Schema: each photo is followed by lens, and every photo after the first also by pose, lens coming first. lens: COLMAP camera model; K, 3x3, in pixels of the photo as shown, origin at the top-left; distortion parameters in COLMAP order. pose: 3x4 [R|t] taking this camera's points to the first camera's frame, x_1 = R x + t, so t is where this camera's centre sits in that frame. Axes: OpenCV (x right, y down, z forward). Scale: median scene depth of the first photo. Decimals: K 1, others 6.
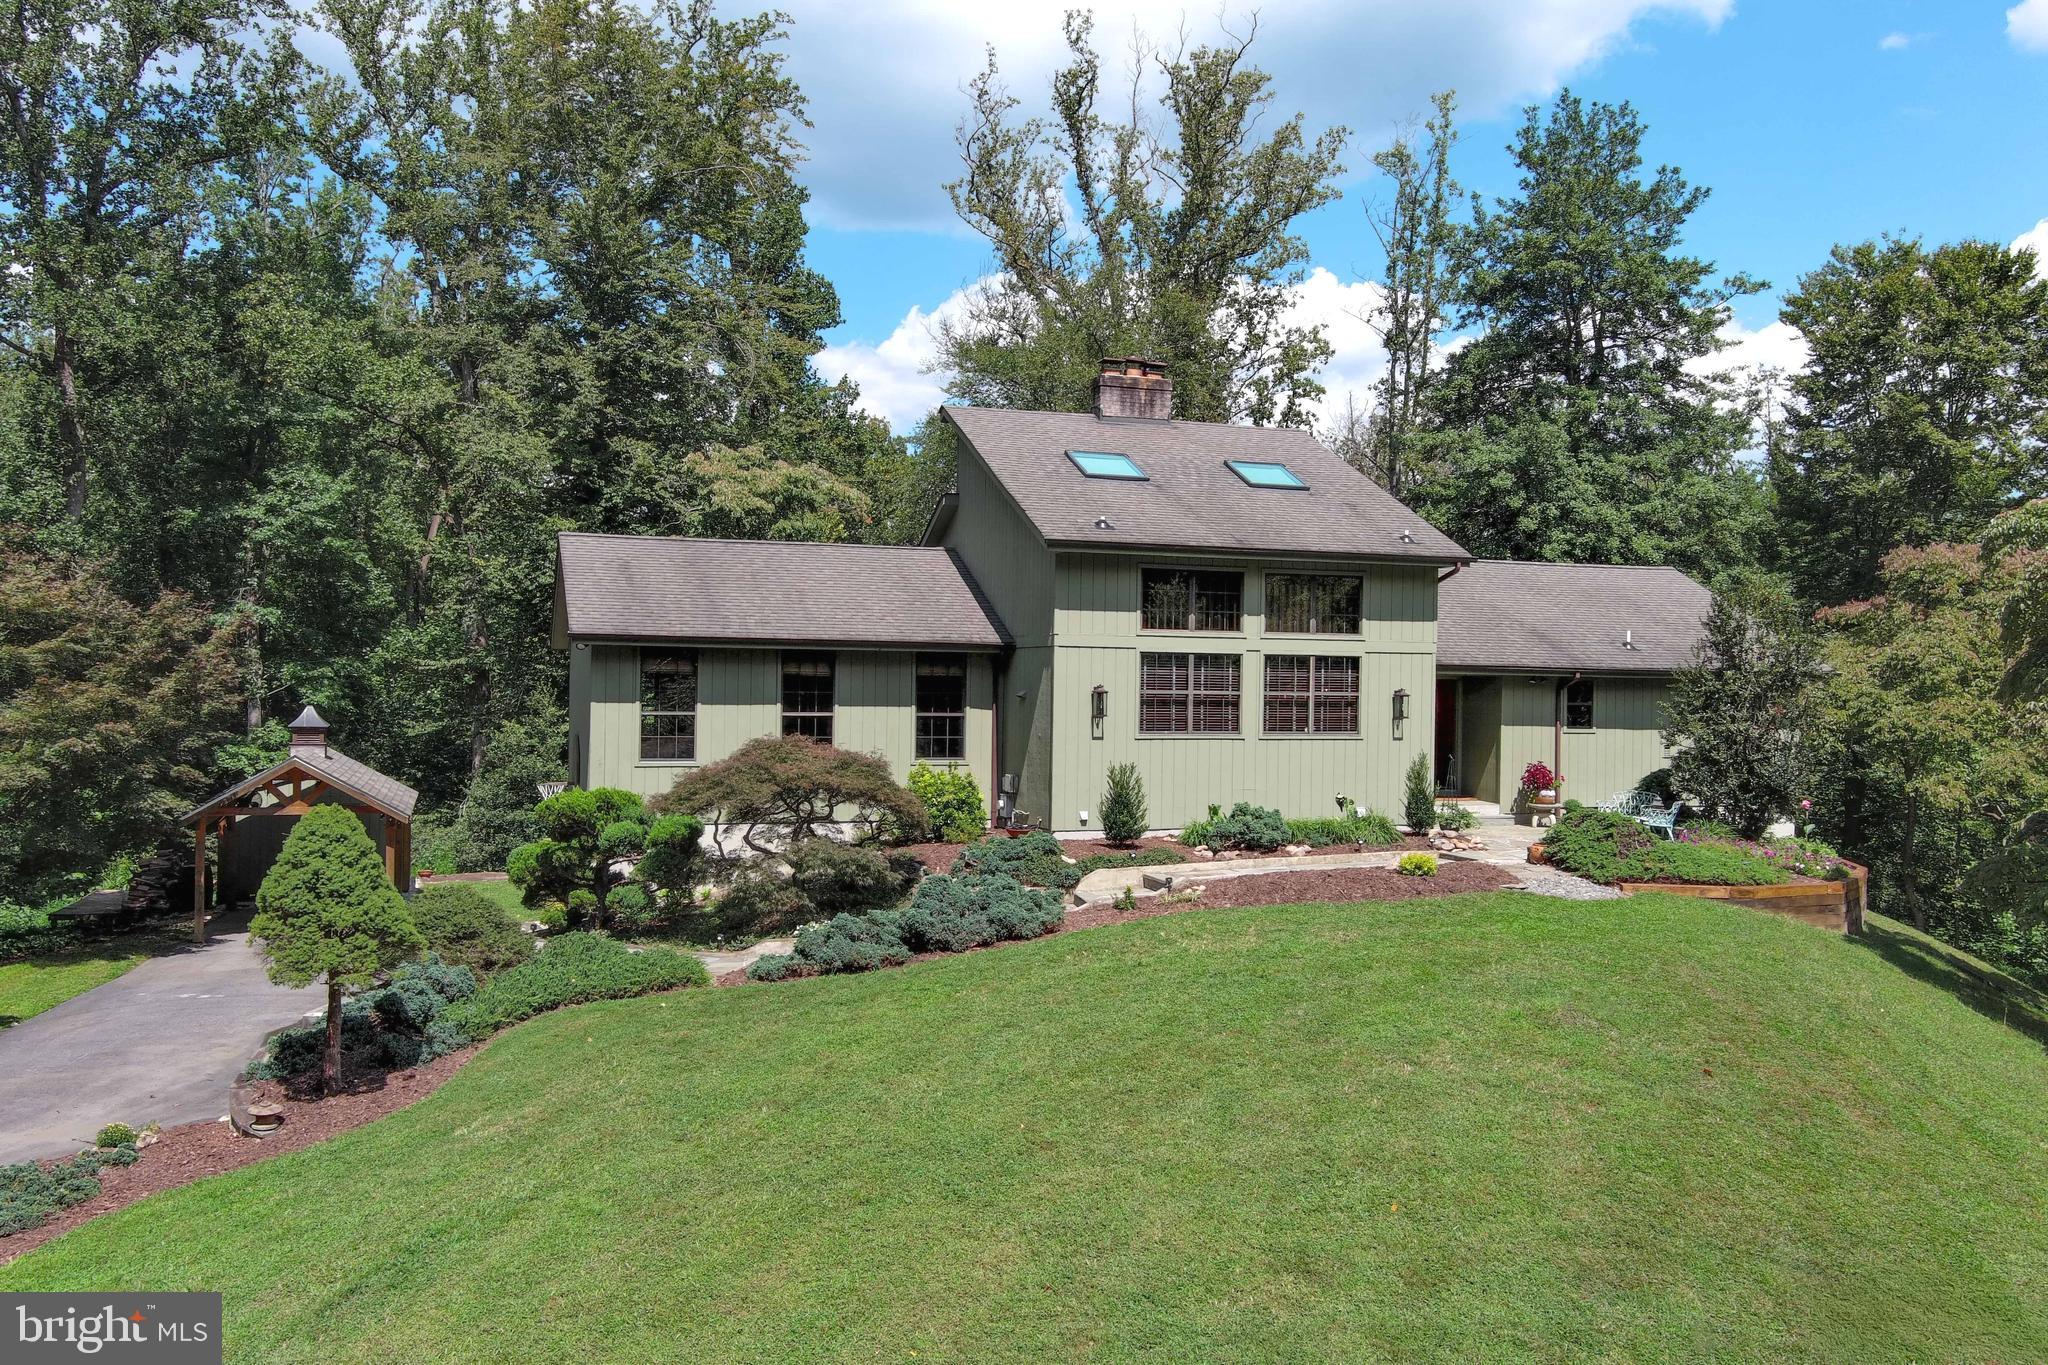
lens RADIAL K [[1585.0, 0, 1024.0], [0, 1585.0, 682.5], [0, 0, 1]] dist [0.008587, -0.004421]
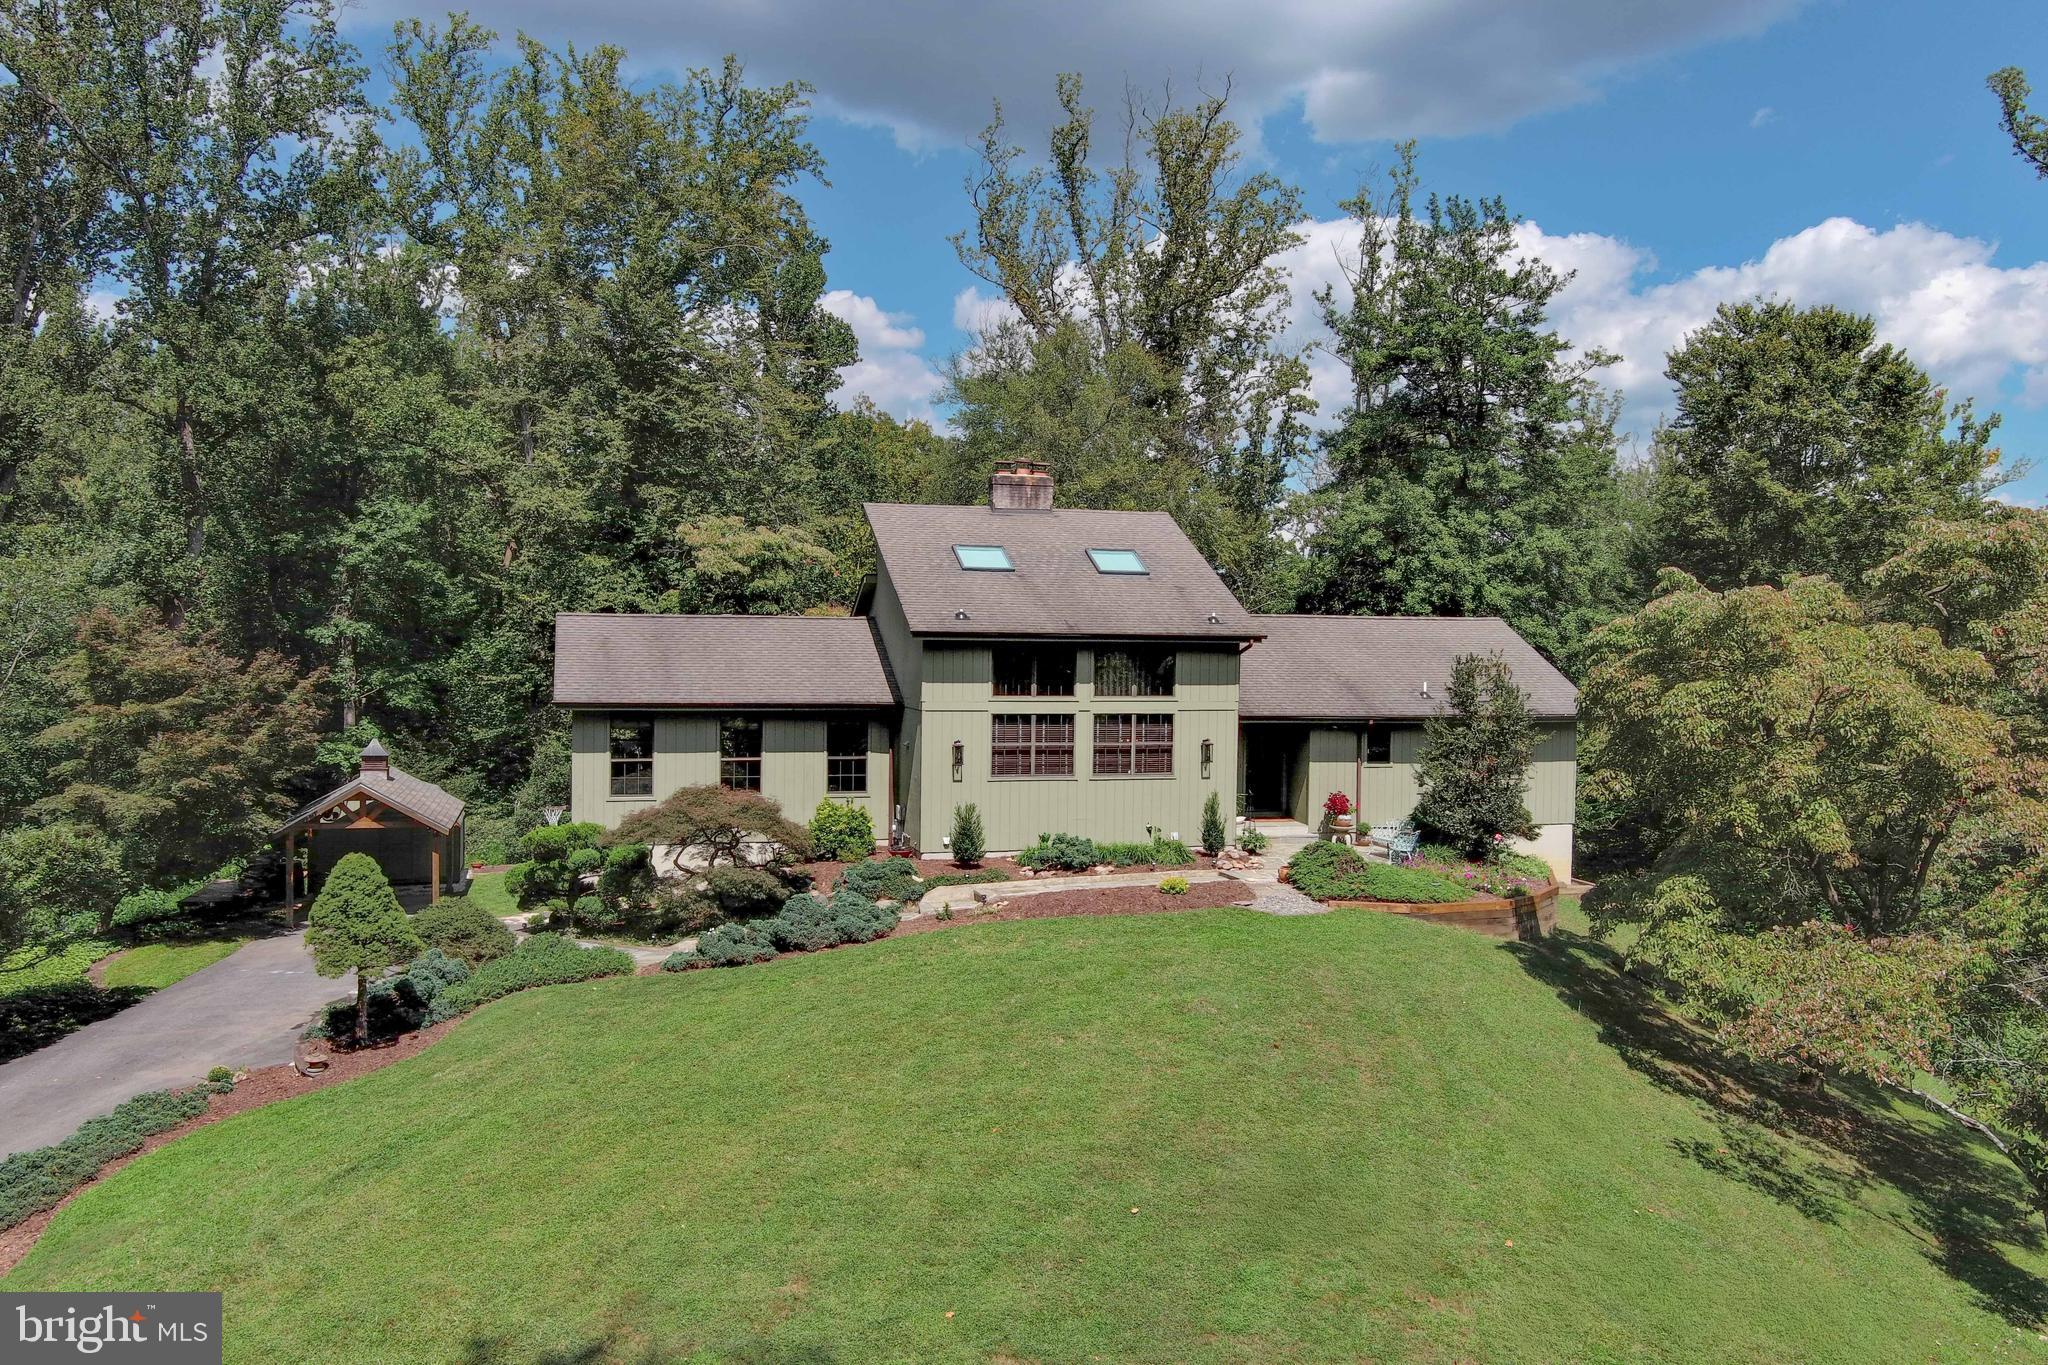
lens RADIAL K [[1578.6, 0, 1024.0], [0, 1578.6, 682.5], [0, 0, 1]] dist [0.023259, -0.042710]
pose [[0.998164, -0.000379, -0.060572, 0.165167], [0.001958, 0.999660, 0.026008, -0.072643], [0.060542, -0.026079, 0.997825, -0.259797]]
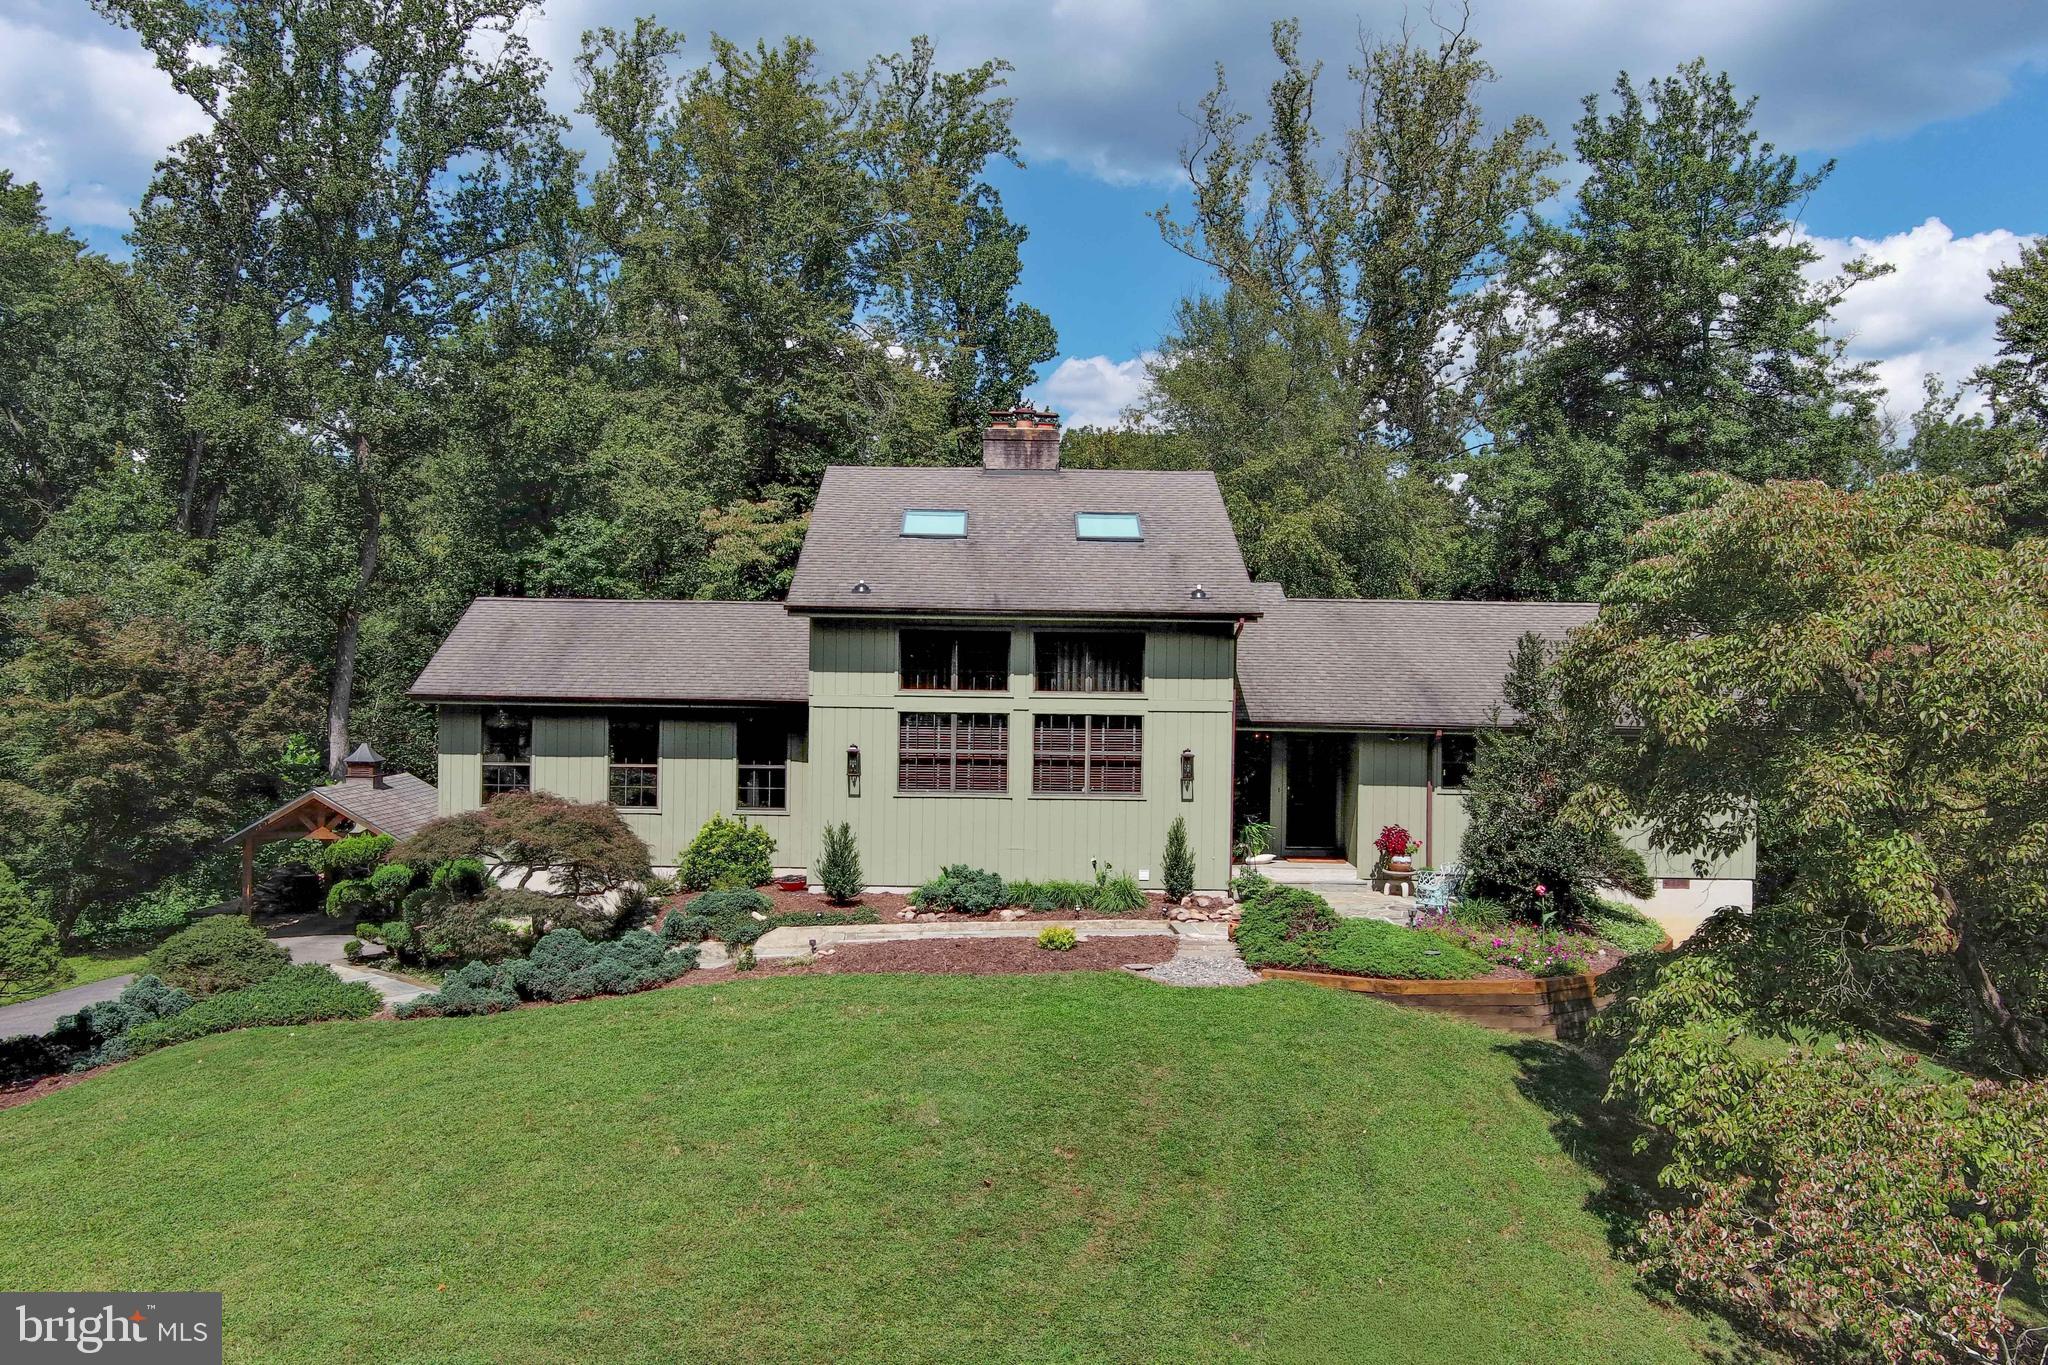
lens RADIAL K [[1585.0, 0, 1024.0], [0, 1585.0, 682.5], [0, 0, 1]] dist [0.008587, -0.004421]
pose [[0.952679, 0.001083, -0.303975, 0.428747], [-0.001614, 0.999998, -0.001496, -0.034215], [0.303973, 0.001915, 0.952679, 0.048102]]
